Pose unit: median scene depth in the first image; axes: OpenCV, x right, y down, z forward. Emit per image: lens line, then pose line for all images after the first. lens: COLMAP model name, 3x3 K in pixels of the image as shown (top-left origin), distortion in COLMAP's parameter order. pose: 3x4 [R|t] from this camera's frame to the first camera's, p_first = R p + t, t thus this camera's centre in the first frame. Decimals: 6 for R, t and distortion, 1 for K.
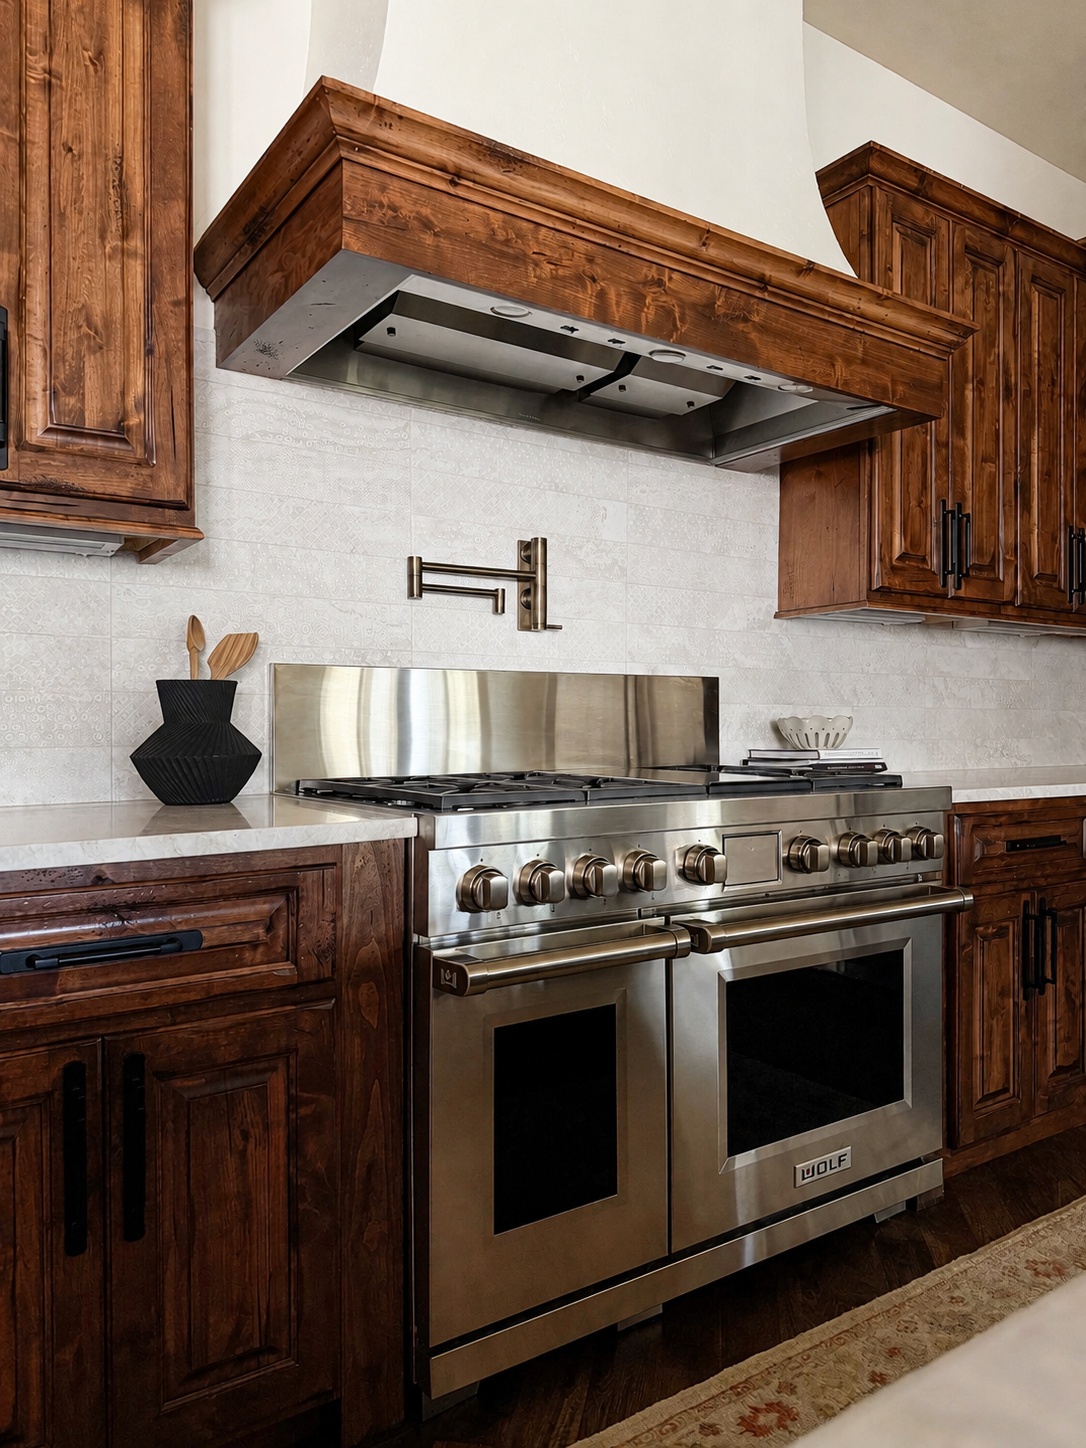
lens RADIAL K [[1021.5, 0, 543.2], [0, 1021.5, 729.4], [0, 0, 1]] dist [0.055276, -0.065388]
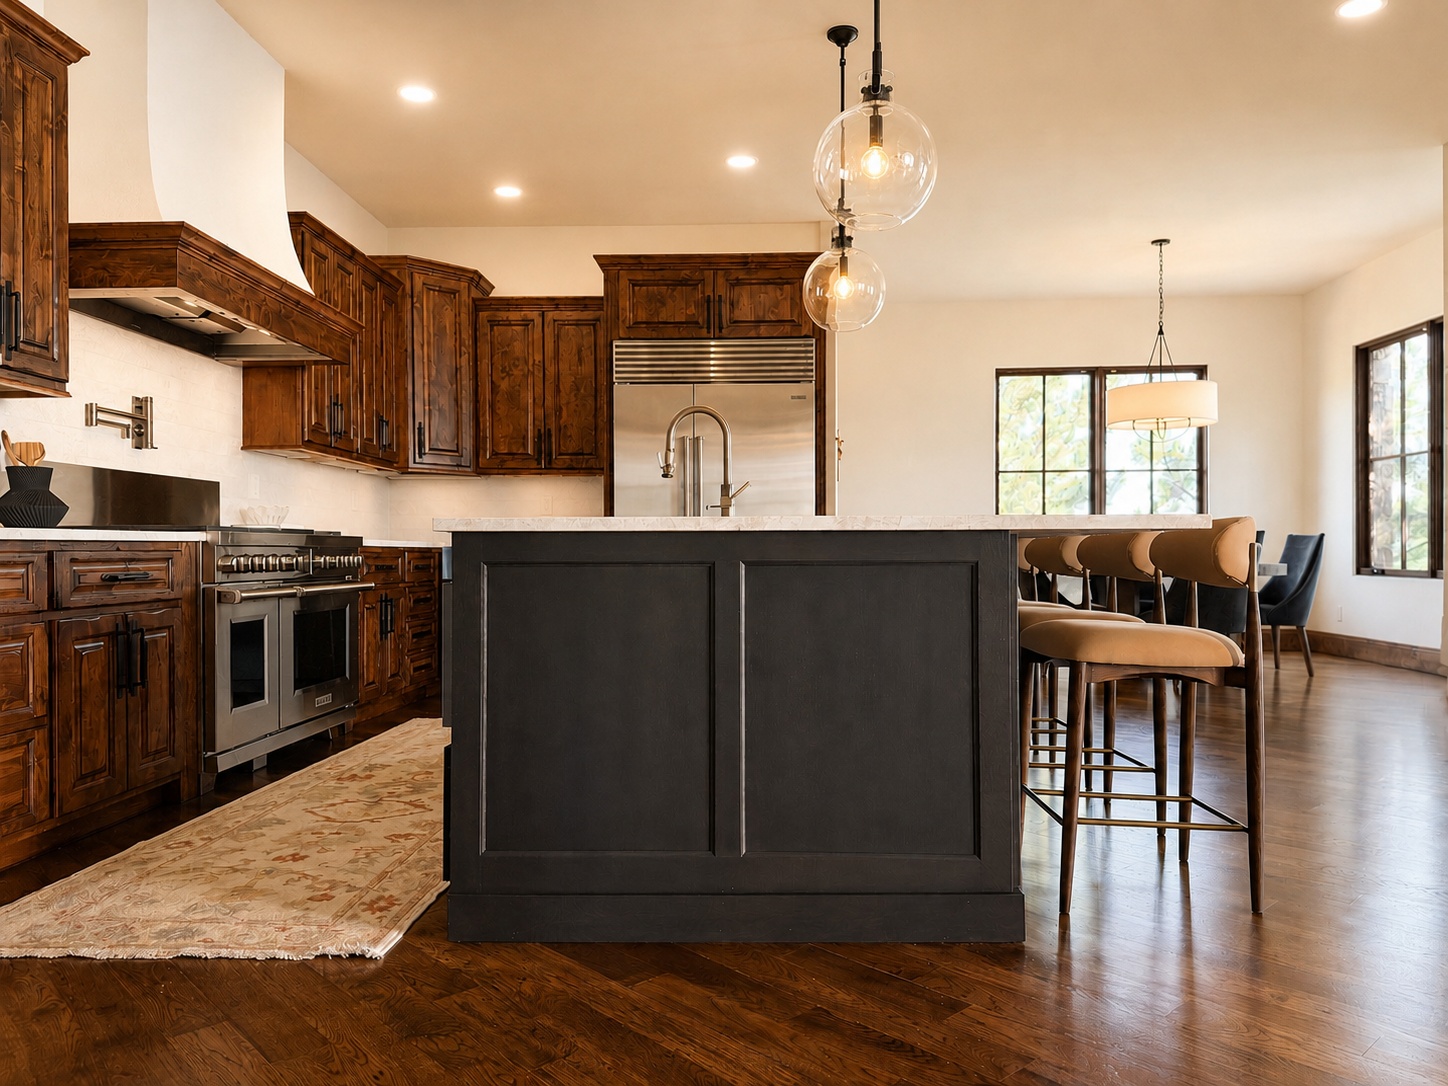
lens RADIAL K [[1021.5, 0, 724.0], [0, 1021.5, 543.0], [0, 0, 1]] dist [0.055276, -0.065388]
pose [[0.603398, 0.009201, 0.797387, -0.992689], [0.000252, 0.999931, -0.011729, 0.105929], [-0.797440, 0.007278, 0.603354, -1.056850]]
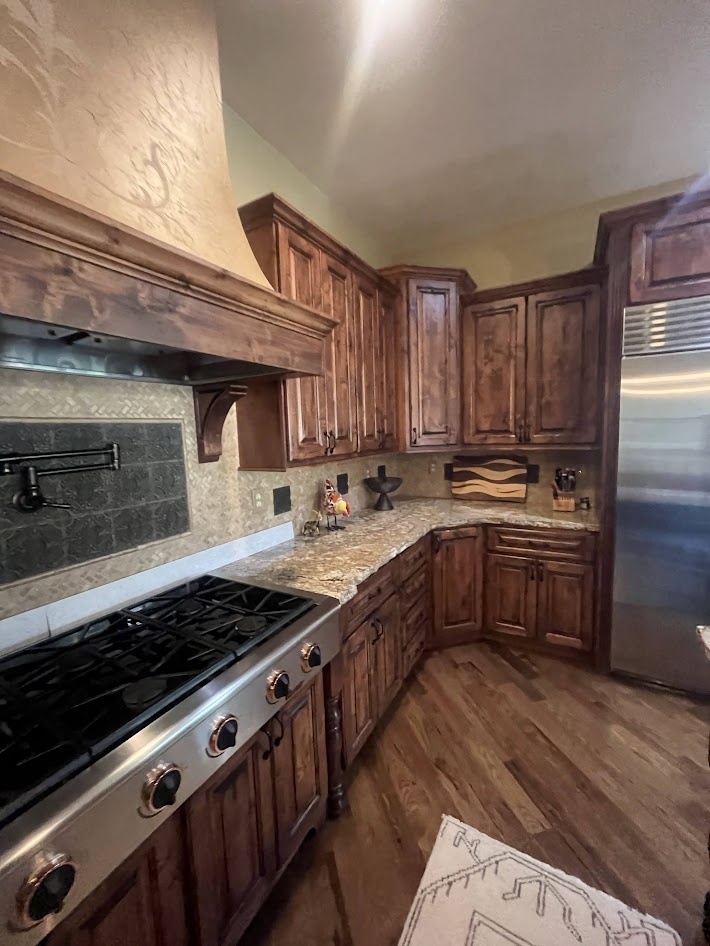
lens RADIAL K [[385.9, 0, 353.7], [0, 385.9, 470.9], [0, 0, 1]] dist [0.000260, -0.000259]
pose [[0.899703, -0.070558, 0.430763, 0.178429], [0.030283, 0.994561, 0.099659, -0.245011], [-0.435452, -0.076619, 0.896946, 0.472808]]
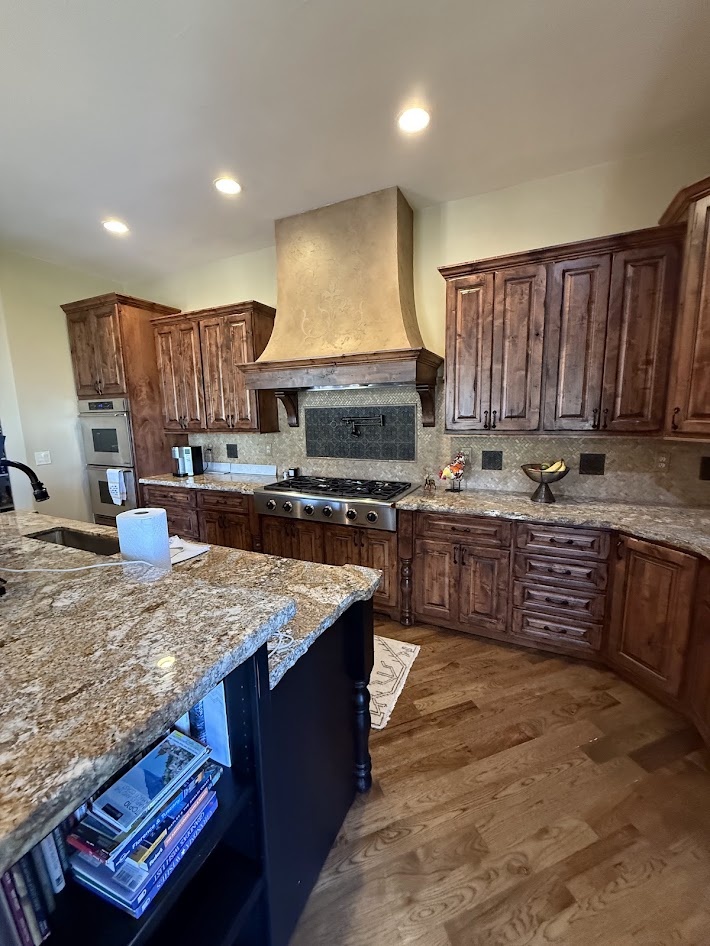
lens RADIAL K [[378.3, 0, 353.4], [0, 378.3, 471.3], [0, 0, 1]] dist [0.002911, 0.000014]
pose [[0.495600, 0.132021, -0.858458, 1.482108], [0.016384, 0.986783, 0.161215, -0.263714], [0.868396, -0.093963, 0.486887, 0.346574]]
